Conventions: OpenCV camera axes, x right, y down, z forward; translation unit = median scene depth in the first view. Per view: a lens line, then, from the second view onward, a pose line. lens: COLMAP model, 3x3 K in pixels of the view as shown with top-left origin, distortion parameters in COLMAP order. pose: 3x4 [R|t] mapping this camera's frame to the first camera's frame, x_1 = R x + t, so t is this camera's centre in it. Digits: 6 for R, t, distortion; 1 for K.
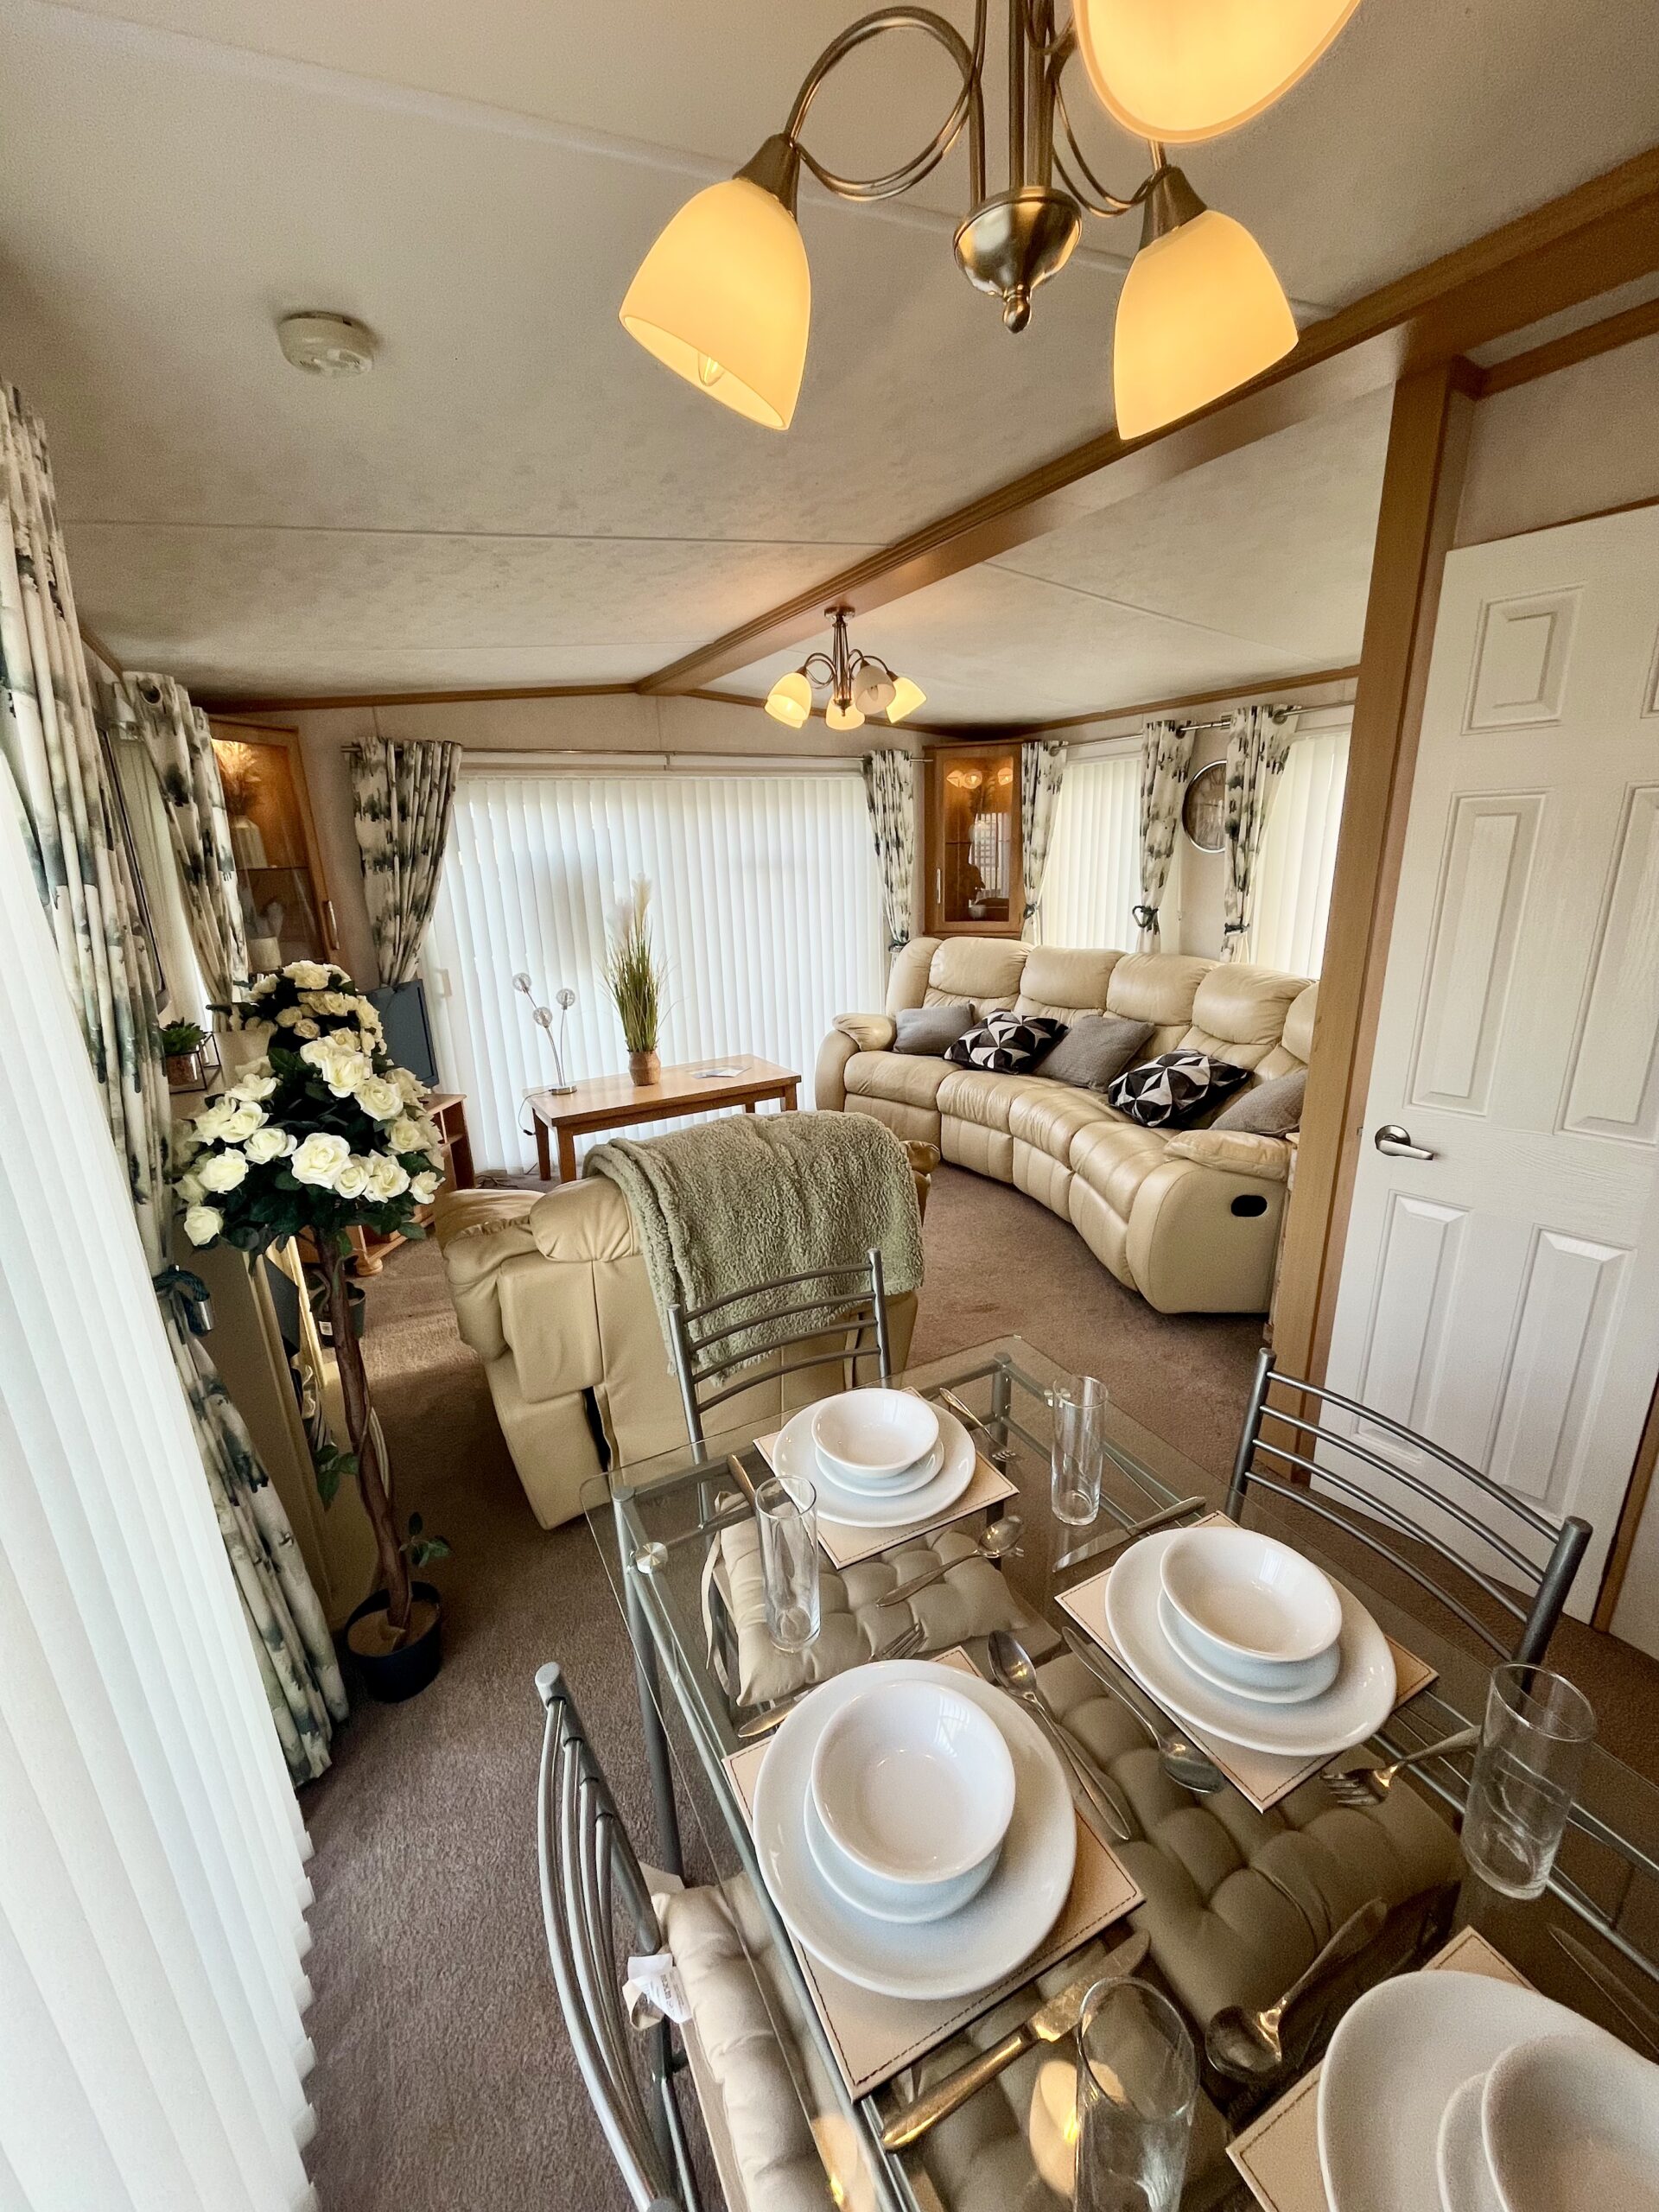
lens RADIAL K [[889.0, 0, 833.1], [0, 889.0, 1113.5], [0, 0, 1]] dist [-0.002392, 0.000342]
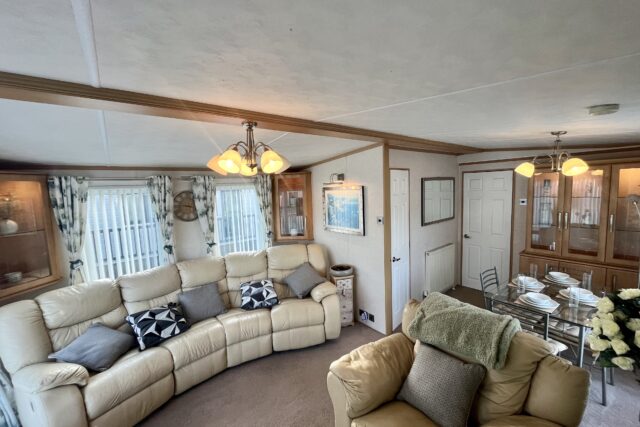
lens RADIAL K [[257.5, 0, 321.8], [0, 257.5, 212.7], [0, 0, 1]] dist [-0.000524, -0.000058]
pose [[-0.132405, -0.070482, 0.988687, -0.450407], [0.324540, 0.939403, 0.110432, -0.285996], [-0.936559, 0.335490, -0.101508, 0.716364]]
